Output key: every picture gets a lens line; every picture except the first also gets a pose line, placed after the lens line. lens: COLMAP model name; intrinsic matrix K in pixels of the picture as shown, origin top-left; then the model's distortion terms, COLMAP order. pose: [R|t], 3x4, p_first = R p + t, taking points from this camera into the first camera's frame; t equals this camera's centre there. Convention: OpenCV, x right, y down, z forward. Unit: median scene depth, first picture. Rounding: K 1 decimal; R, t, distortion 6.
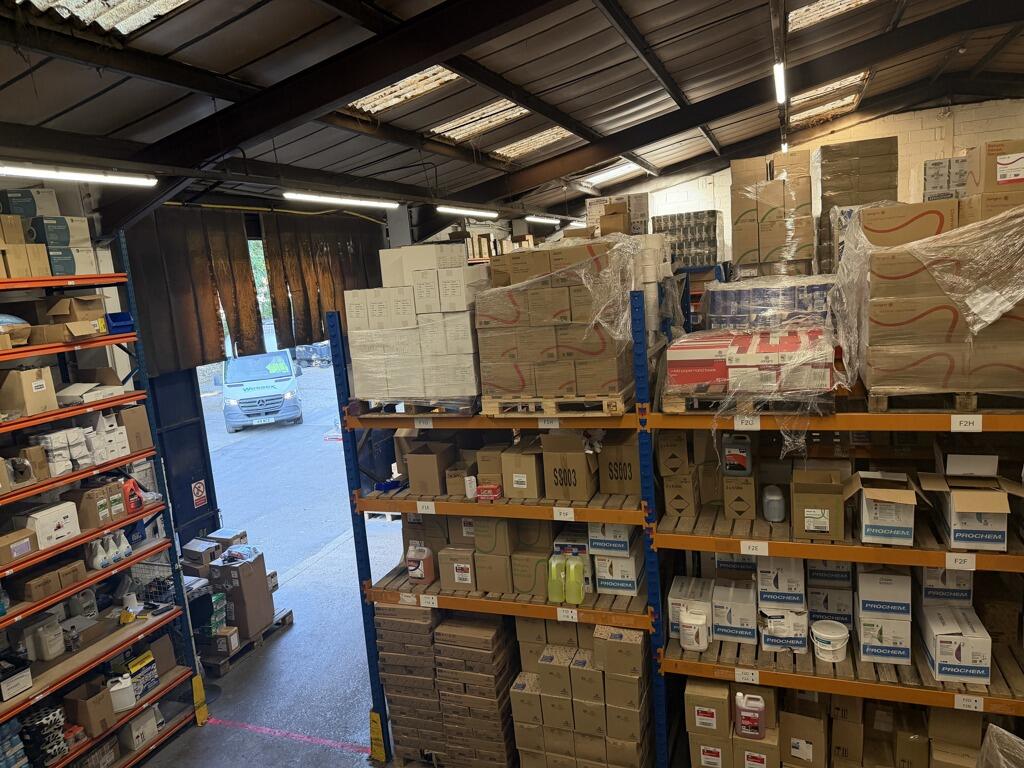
lens RADIAL K [[727.8, 0, 512.0], [0, 727.8, 384.0], [0, 0, 1]] dist [0.180599, -0.319699]
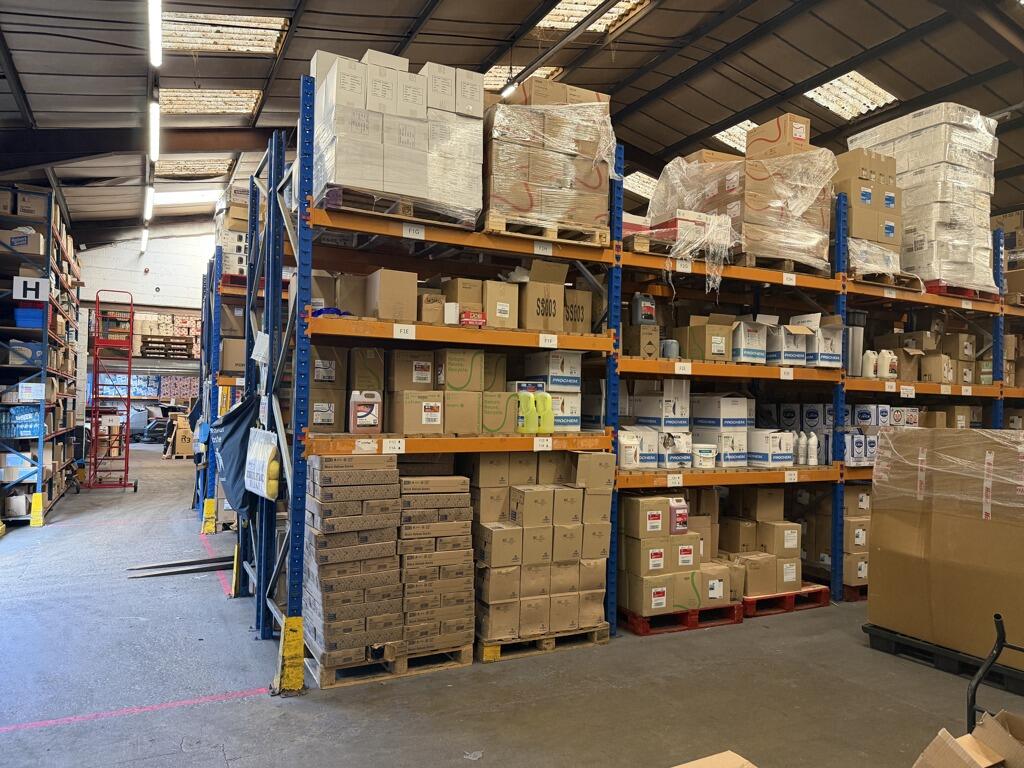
lens RADIAL K [[727.8, 0, 512.0], [0, 727.8, 384.0], [0, 0, 1]] dist [0.180599, -0.319699]
pose [[0.656271, 0.121458, 0.744685, -0.724922], [0.055633, 0.976483, -0.208292, 0.450788], [-0.752471, 0.178125, 0.634081, 0.399084]]
